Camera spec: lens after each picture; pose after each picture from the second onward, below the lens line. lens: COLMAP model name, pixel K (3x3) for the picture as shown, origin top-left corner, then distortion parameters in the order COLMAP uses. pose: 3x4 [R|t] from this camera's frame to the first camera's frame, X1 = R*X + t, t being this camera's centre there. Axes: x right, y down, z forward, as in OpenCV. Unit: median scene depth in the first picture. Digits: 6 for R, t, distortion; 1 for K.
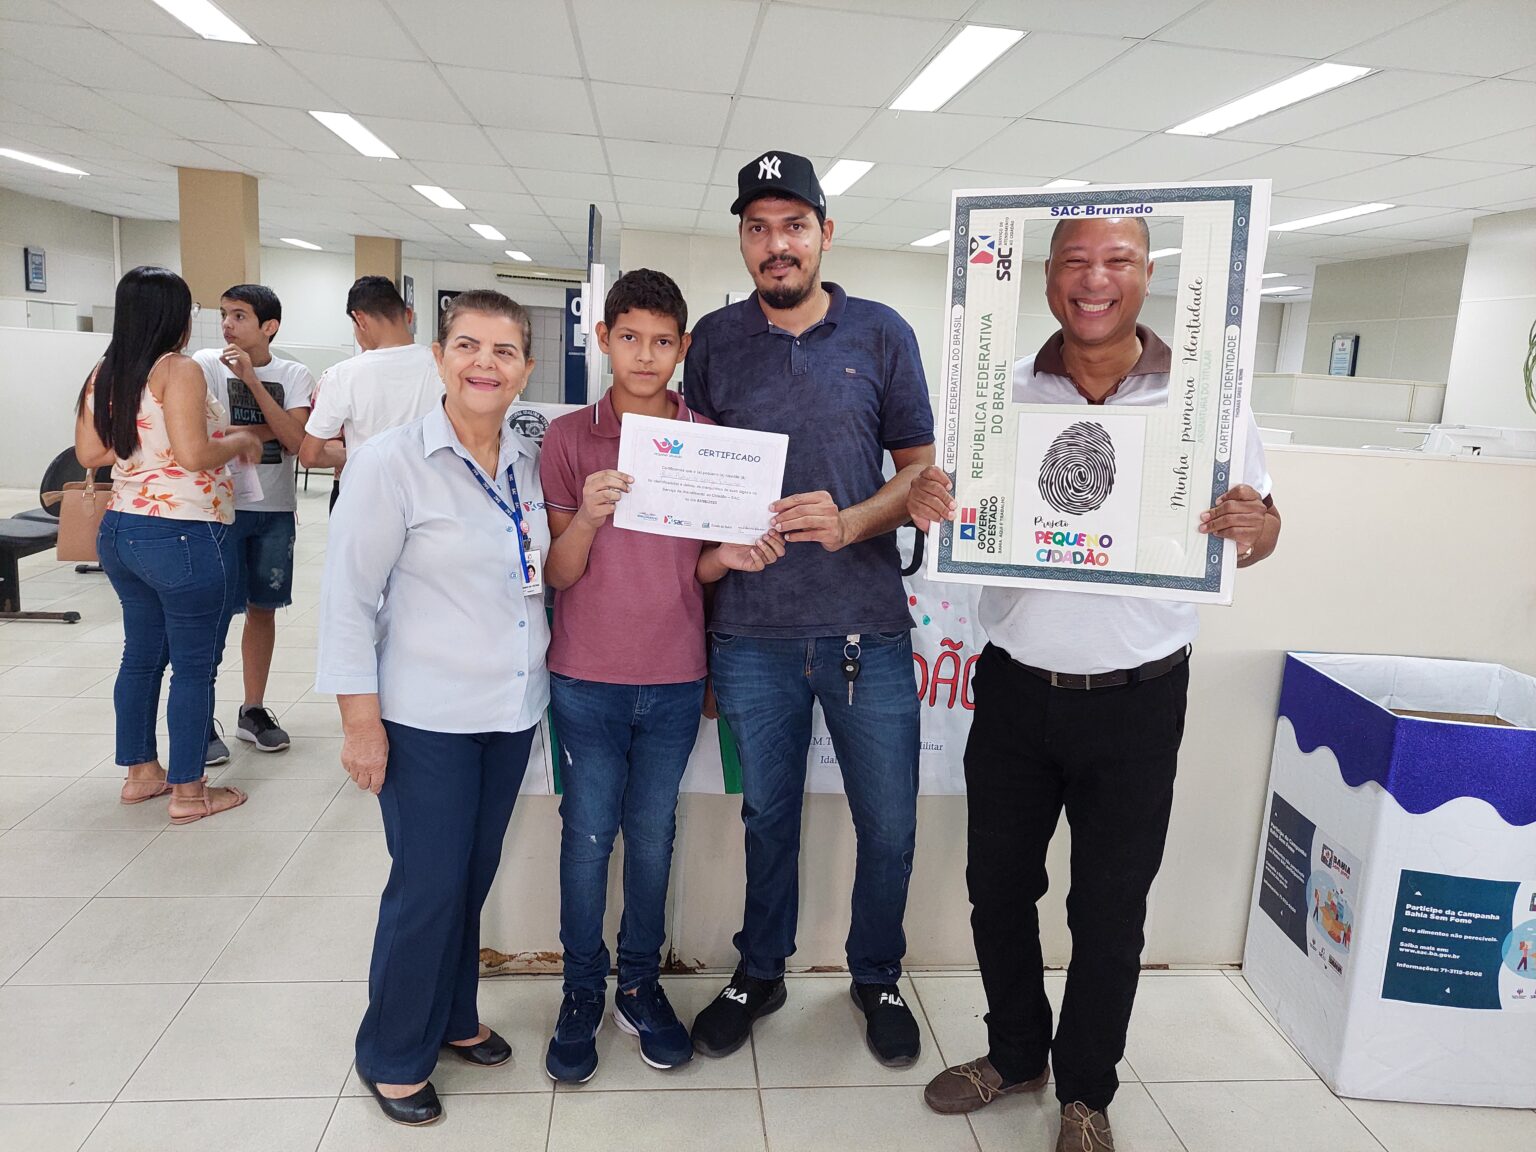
lens RADIAL K [[1111.6, 0, 782.9], [0, 1111.6, 550.9], [0, 0, 1]] dist [0.038003, -0.027414]
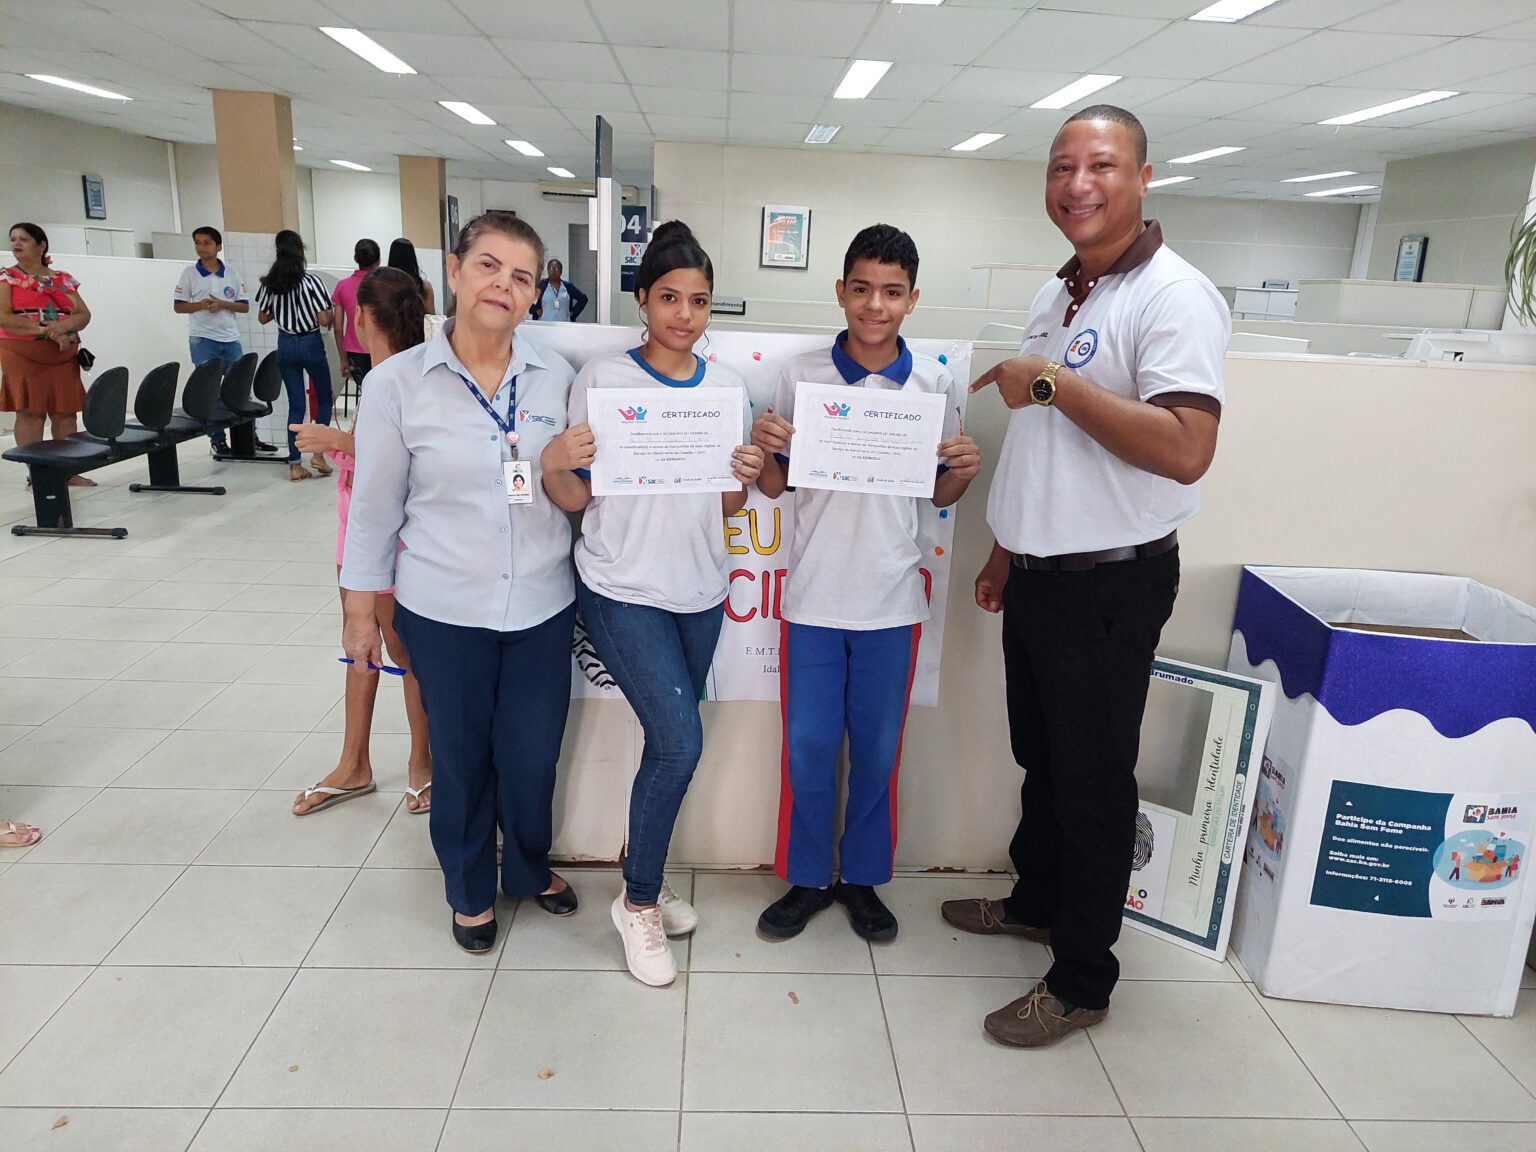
lens RADIAL K [[1109.2, 0, 768.0], [0, 1109.2, 576.0], [0, 0, 1]] dist [0.023534, -0.009228]
pose [[0.997282, 0.002841, -0.073630, 0.108515], [0.004014, 0.995678, 0.092790, 0.007846], [0.073575, -0.092834, 0.992960, -0.005185]]
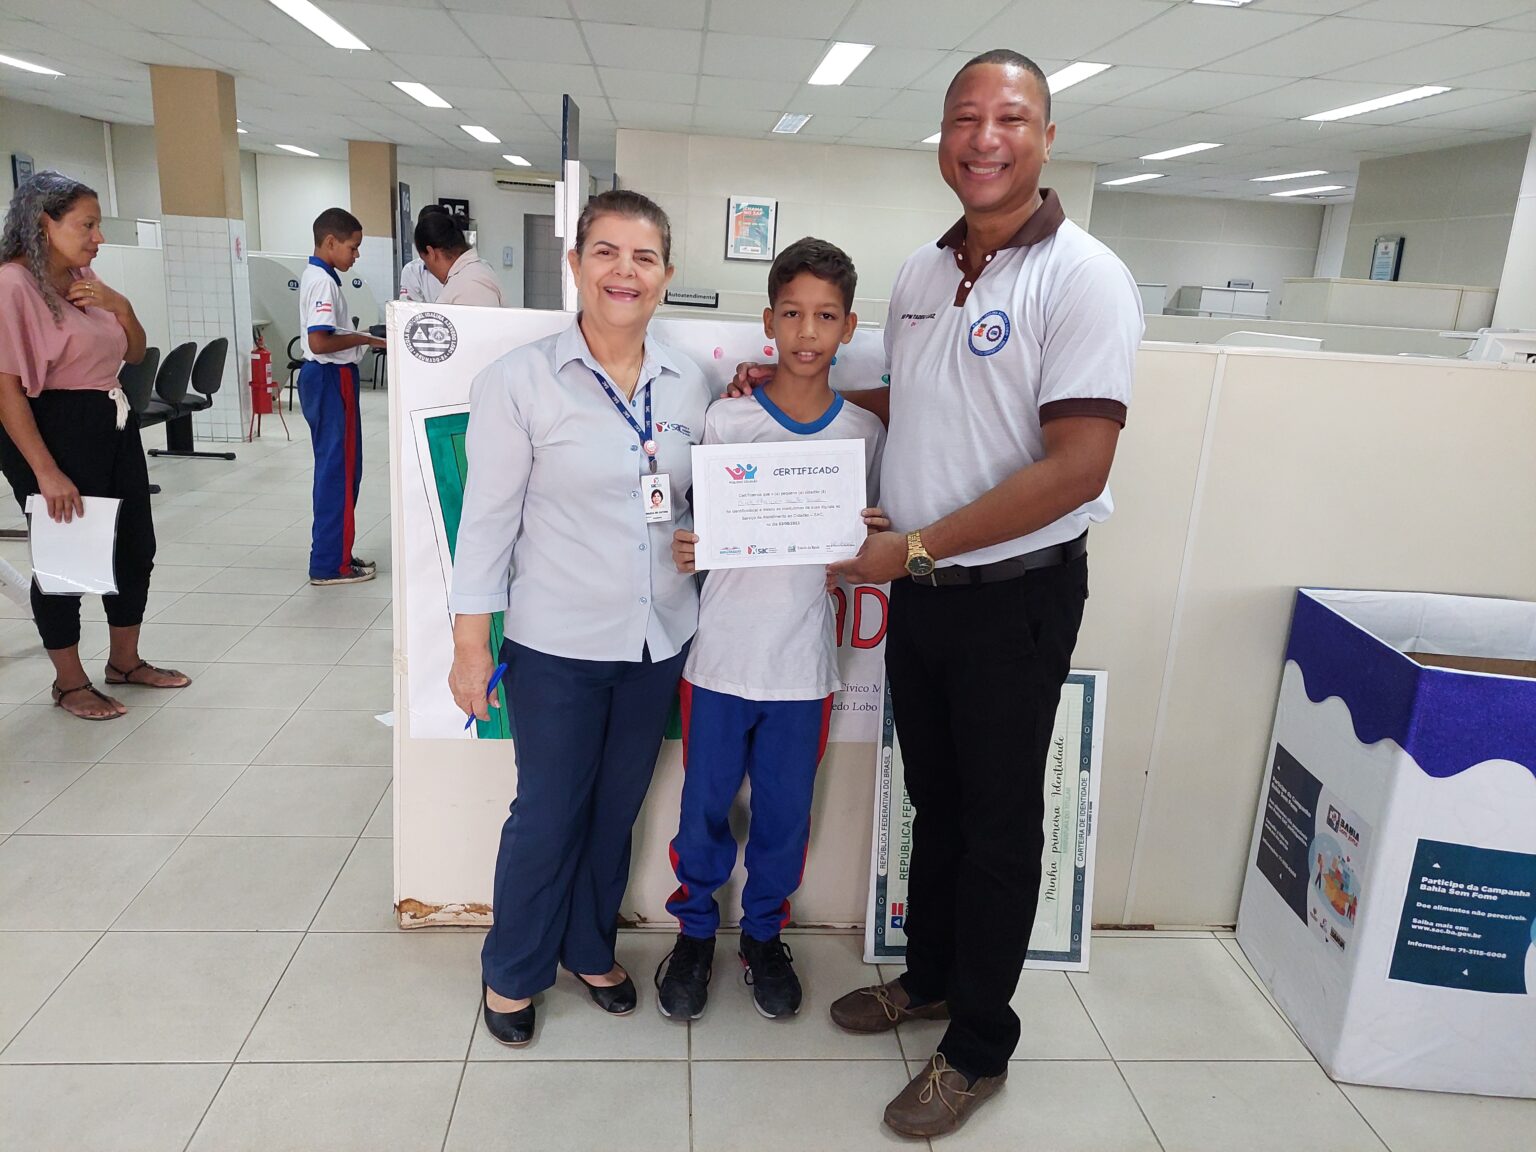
lens RADIAL K [[1112.5, 0, 758.3], [0, 1112.5, 554.3], [0, 0, 1]] dist [0.033829, -0.020285]
pose [[0.999188, 0.005401, -0.039923, 0.061576], [-0.002293, 0.996990, 0.077490, -0.004283], [0.040222, -0.077336, 0.996193, 0.108010]]
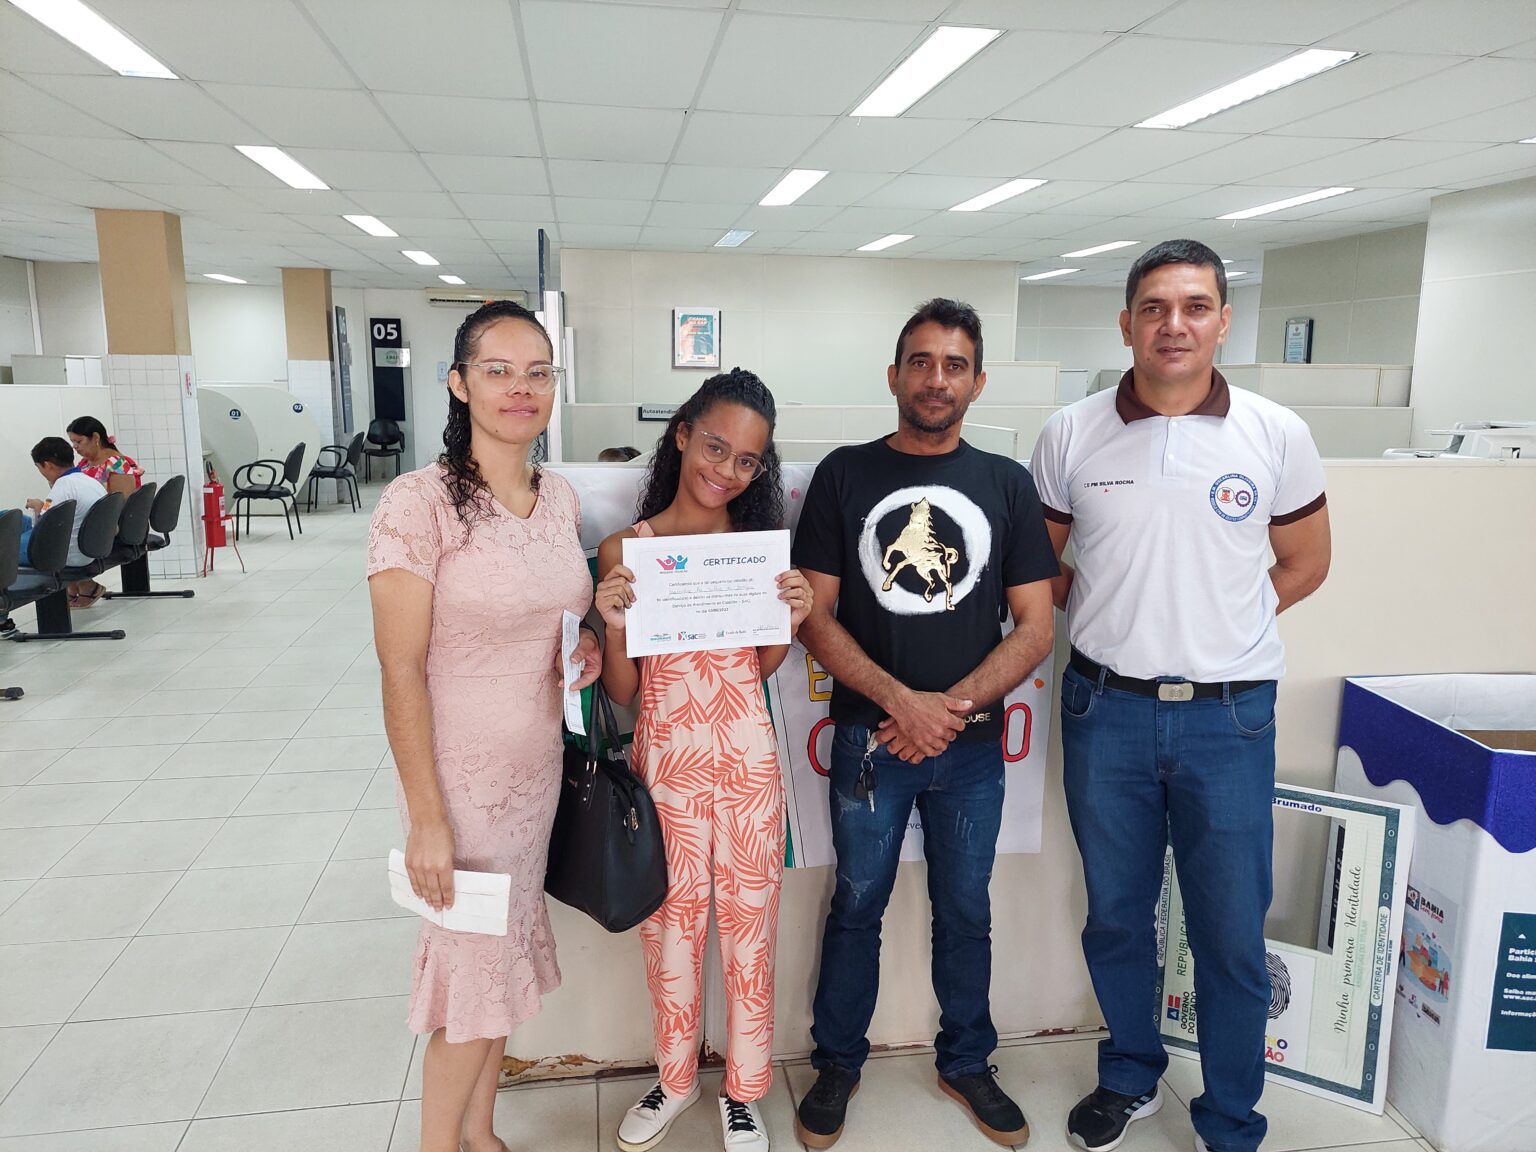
lens RADIAL K [[1105.1, 0, 765.8], [0, 1105.1, 556.6], [0, 0, 1]] dist [0.050266, -0.040518]
pose [[0.997479, -0.061001, 0.036265, -0.066808], [0.060927, 0.998137, 0.003148, -0.045330], [-0.036389, -0.000931, 0.999337, 0.081756]]
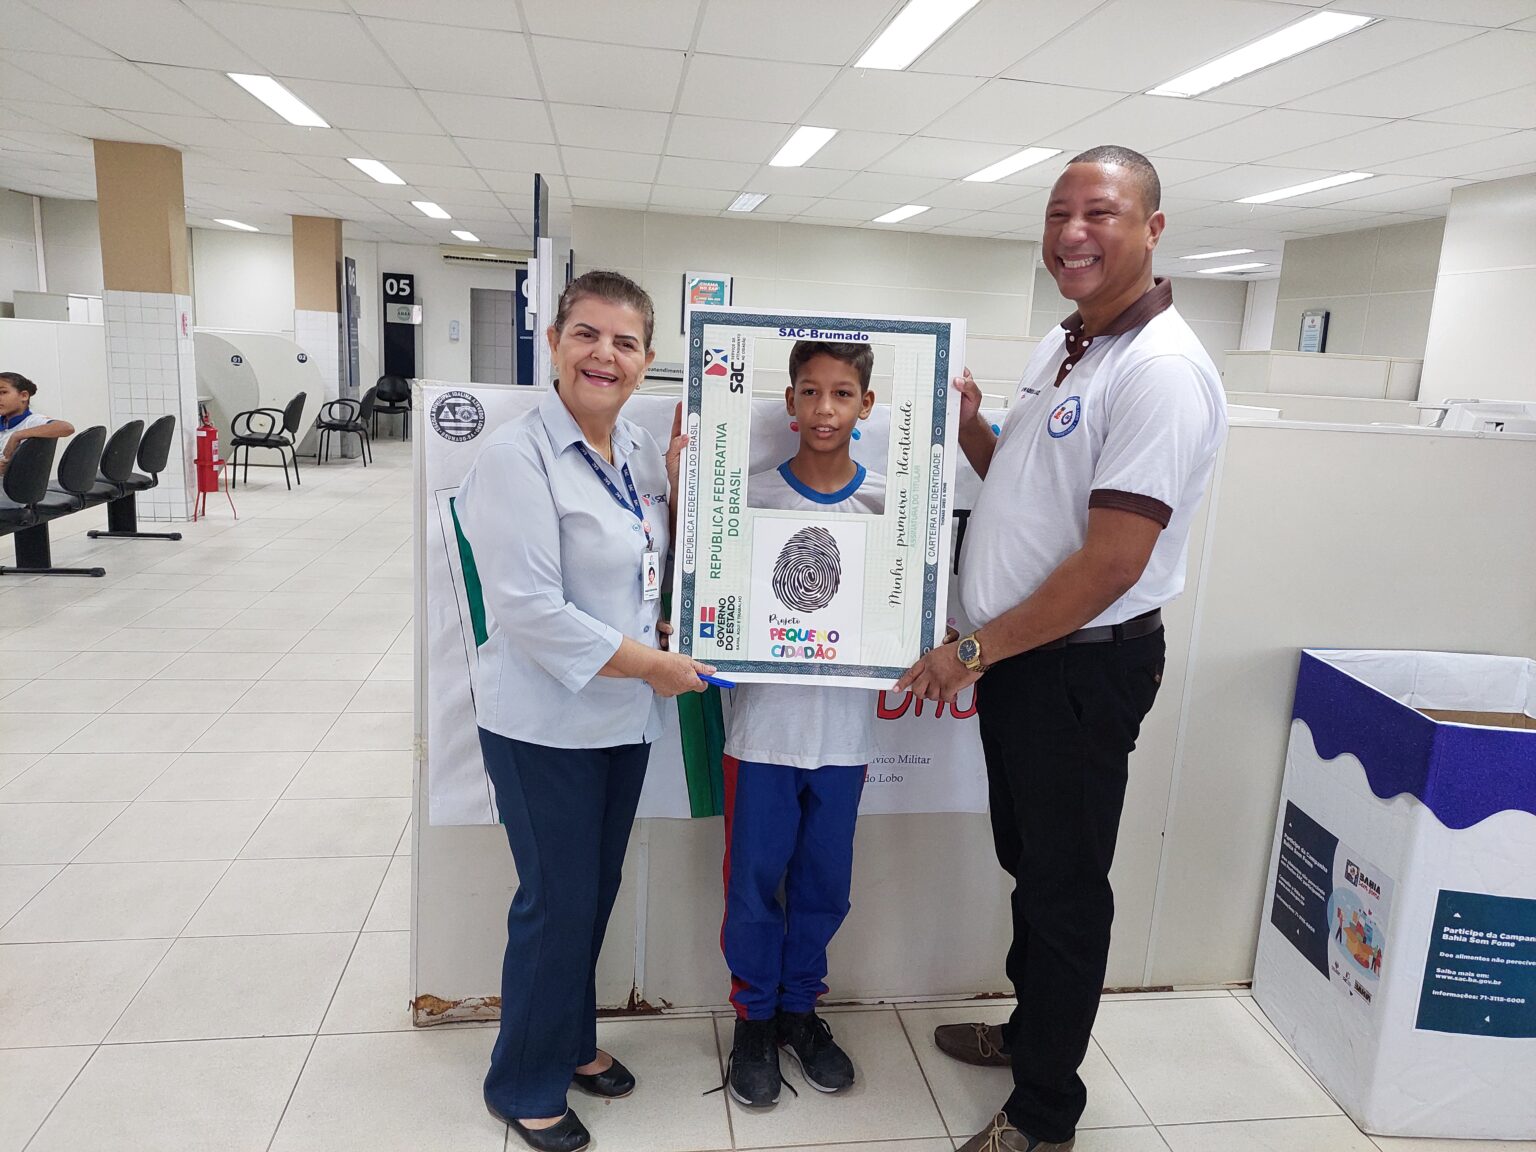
lens RADIAL K [[1112.0, 0, 781.8], [0, 1112.0, 568.2], [0, 0, 1]] dist [0.037534, -0.024858]
pose [[0.999320, -0.015134, 0.033626, -0.005975], [0.014187, 0.999501, 0.028229, -0.008155], [-0.034037, -0.027732, 0.999036, 0.104218]]
